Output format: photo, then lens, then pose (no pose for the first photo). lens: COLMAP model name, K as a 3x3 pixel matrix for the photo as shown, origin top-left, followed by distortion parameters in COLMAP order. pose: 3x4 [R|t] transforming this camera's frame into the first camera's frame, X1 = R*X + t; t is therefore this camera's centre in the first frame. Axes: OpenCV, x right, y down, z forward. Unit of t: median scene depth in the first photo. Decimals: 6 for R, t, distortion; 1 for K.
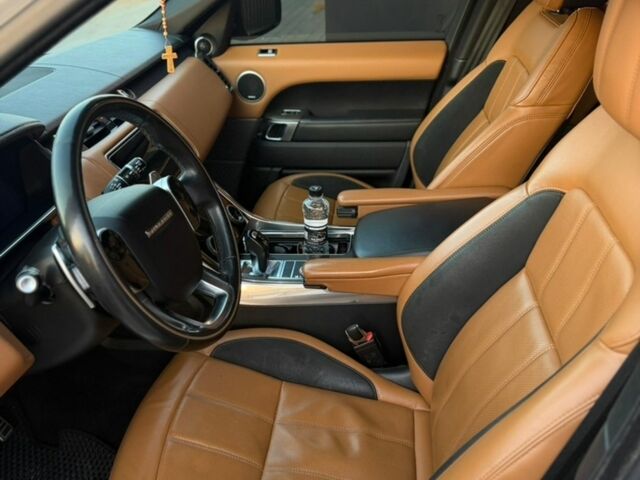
lens RADIAL K [[598.3, 0, 320.0], [0, 598.3, 240.0], [0, 0, 1]] dist [0.169324, -0.372084]
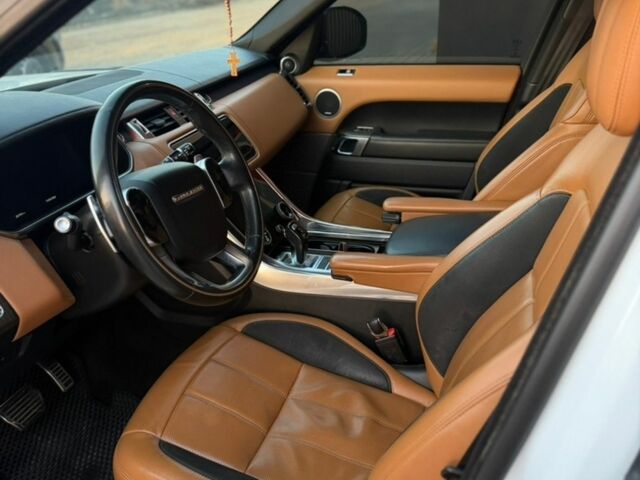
lens RADIAL K [[598.3, 0, 320.0], [0, 598.3, 240.0], [0, 0, 1]] dist [0.169324, -0.372084]
pose [[0.979220, 0.082886, -0.185092, 0.134336], [-0.094052, 0.994189, -0.052369, 0.065326], [0.179676, 0.068689, 0.981325, -0.047958]]
